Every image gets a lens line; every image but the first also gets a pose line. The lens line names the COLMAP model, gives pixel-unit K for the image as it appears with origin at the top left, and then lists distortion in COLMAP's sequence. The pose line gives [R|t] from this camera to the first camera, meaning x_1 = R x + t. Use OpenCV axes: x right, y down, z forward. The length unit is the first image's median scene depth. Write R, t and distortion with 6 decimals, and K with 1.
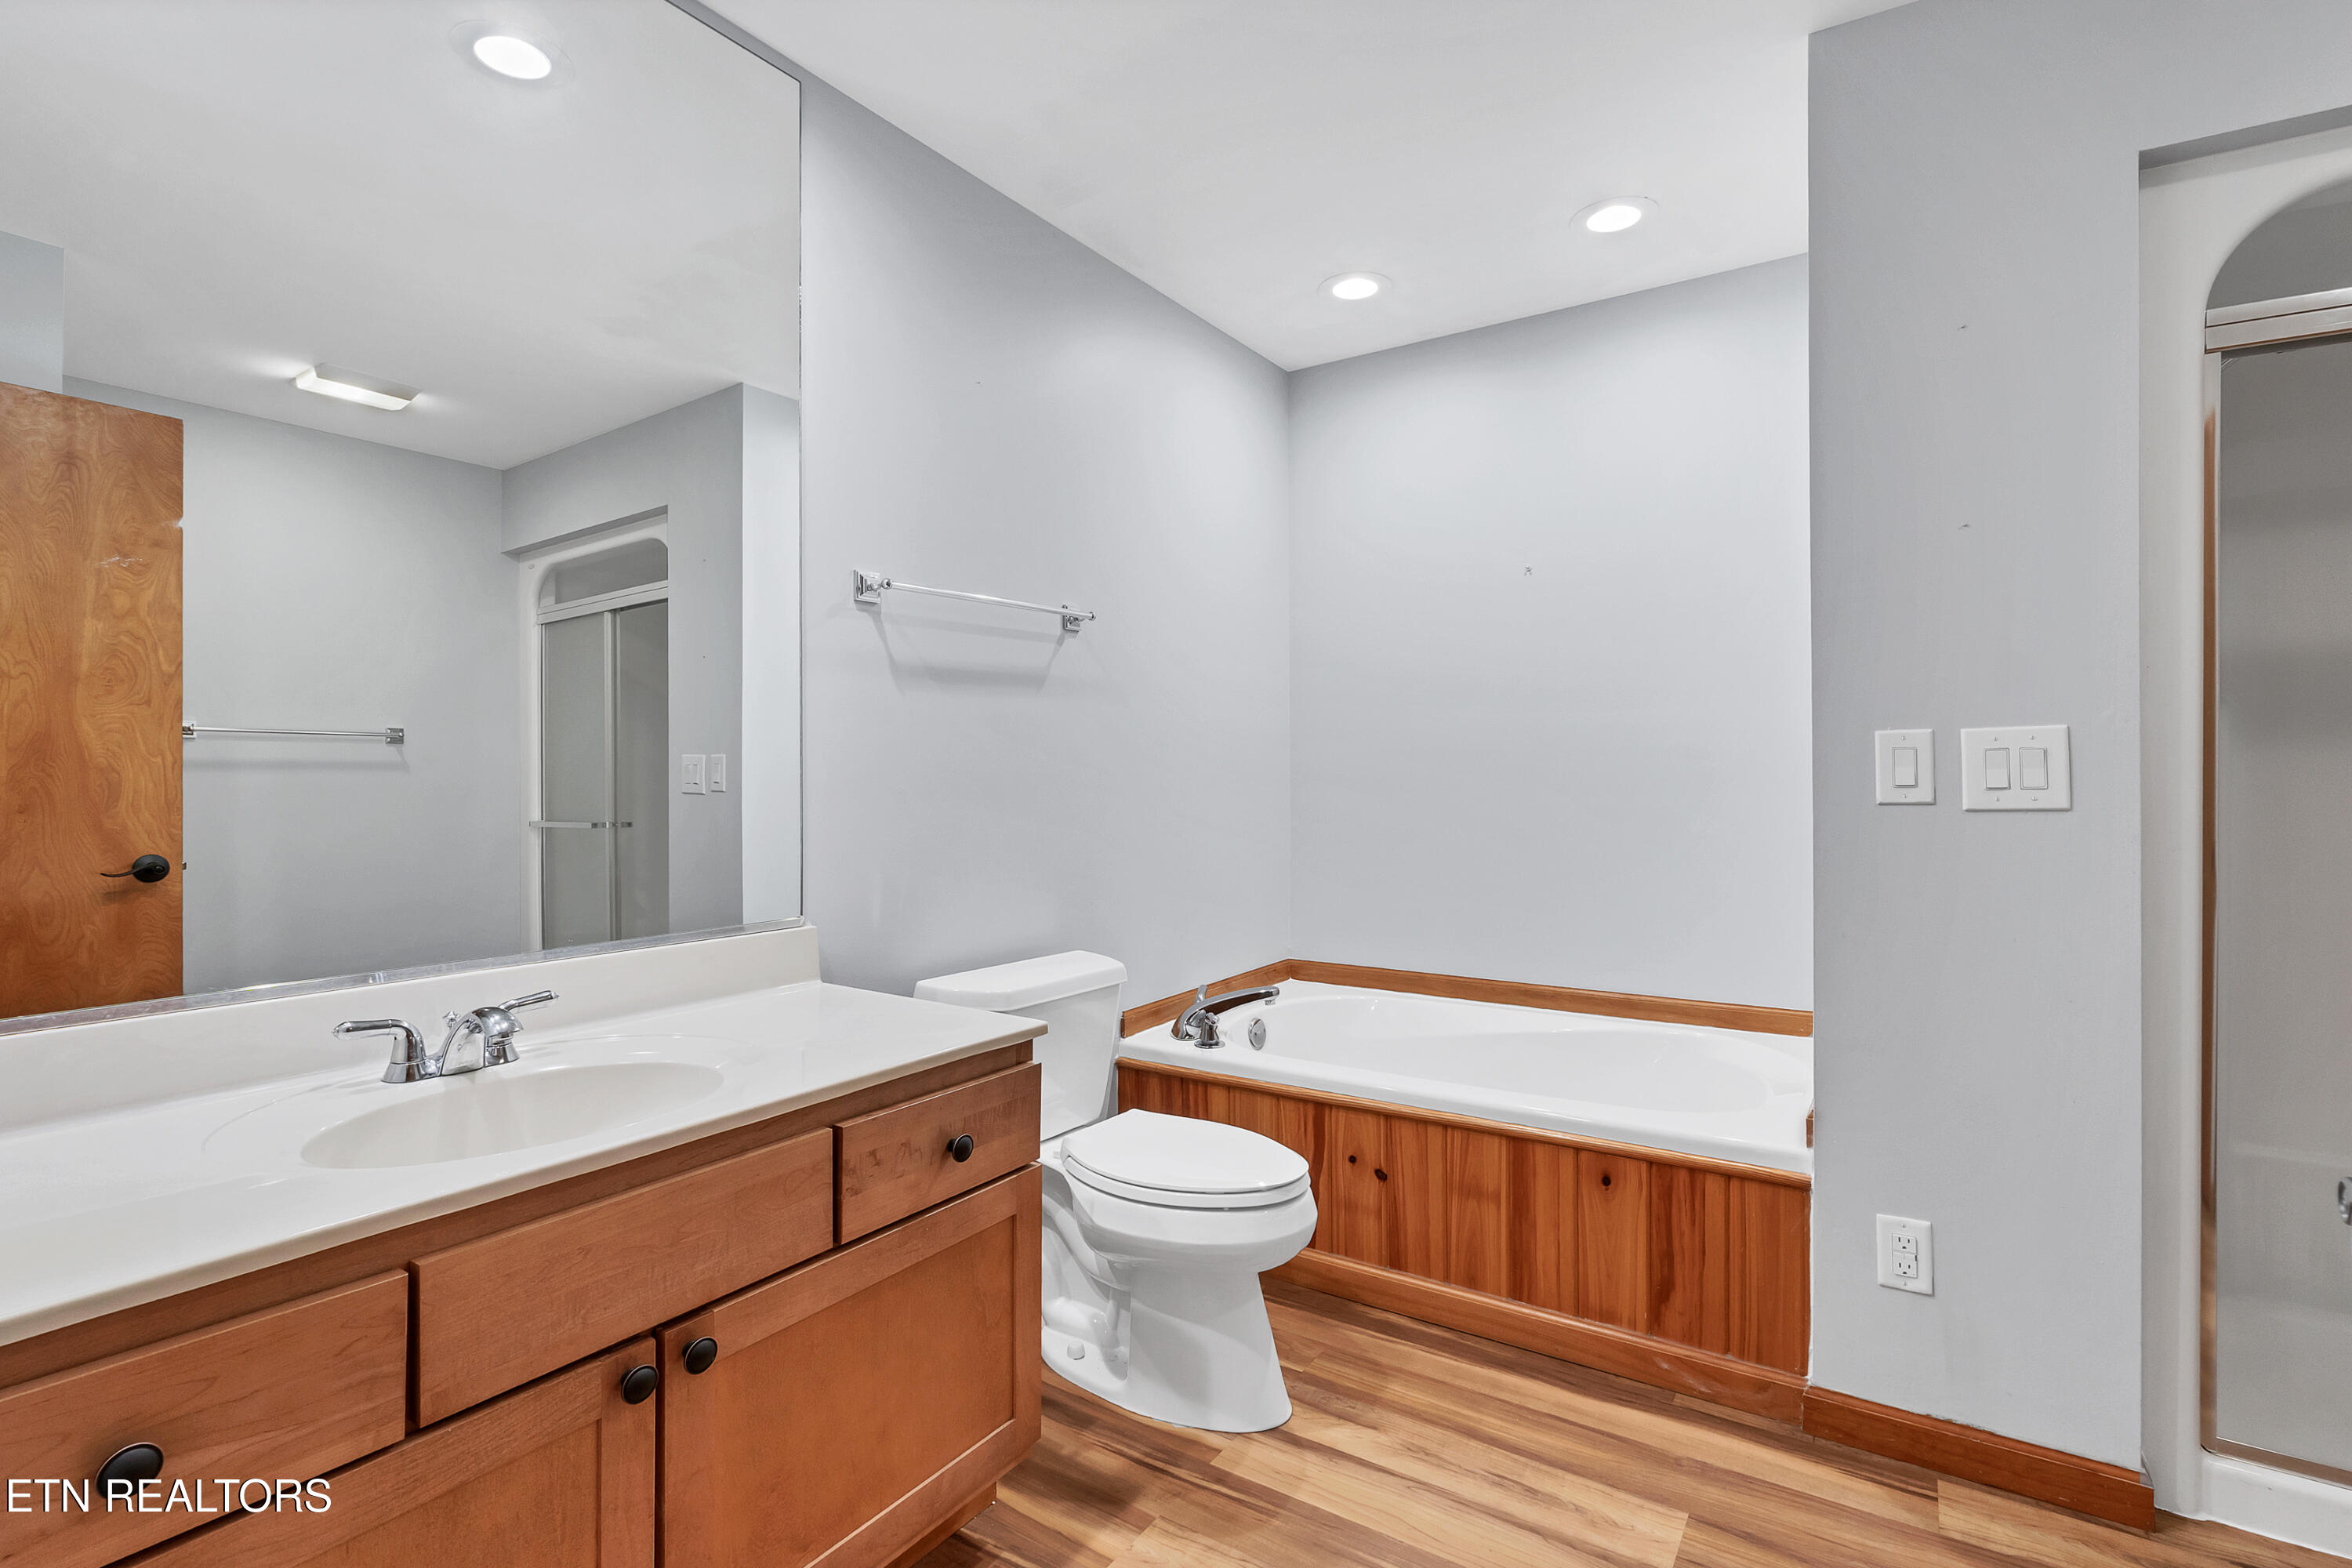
lens RADIAL K [[1080.9, 0, 1176.0], [0, 1080.9, 784.0], [0, 0, 1]] dist [-0.000508, -0.000216]
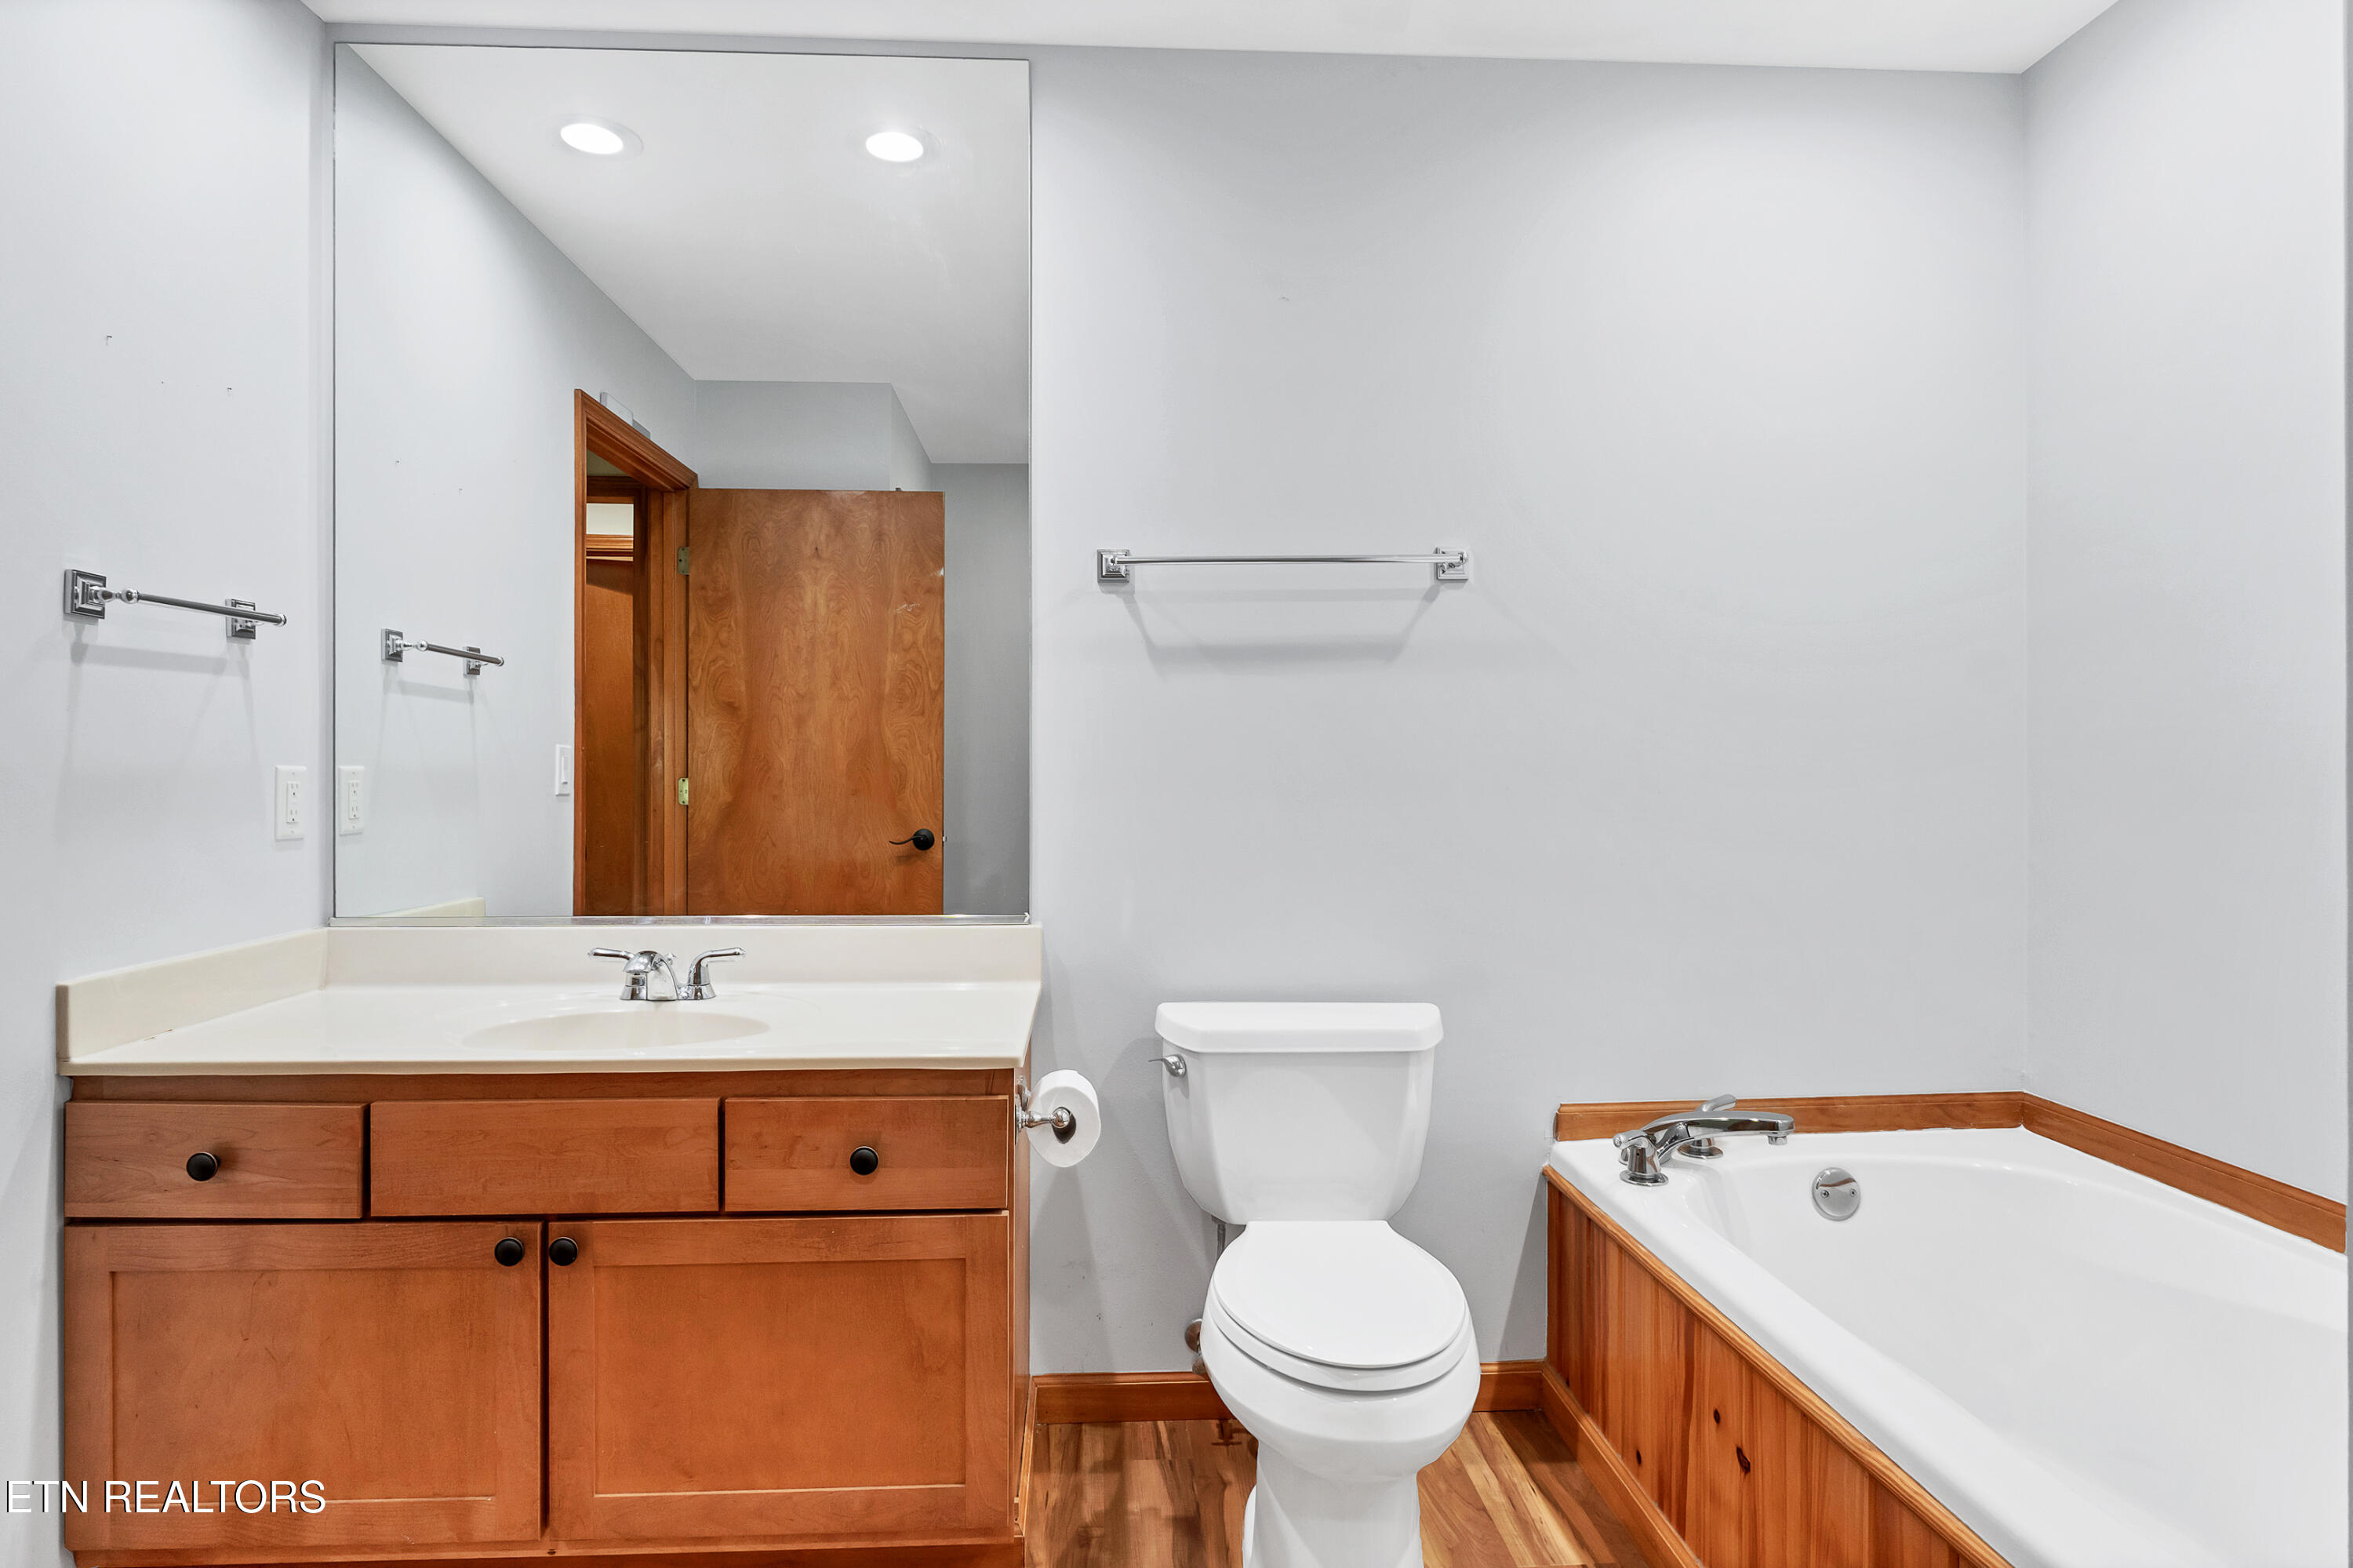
lens RADIAL K [[1299.3, 0, 1171.7], [0, 1299.3, 781.7], [0, 0, 1]] dist [-0.001529, -0.000330]
pose [[0.607209, 0.010750, -0.794469, 0.566791], [-0.010728, 0.999928, 0.005330, -0.004763], [0.794469, 0.005286, 0.607281, 0.333602]]
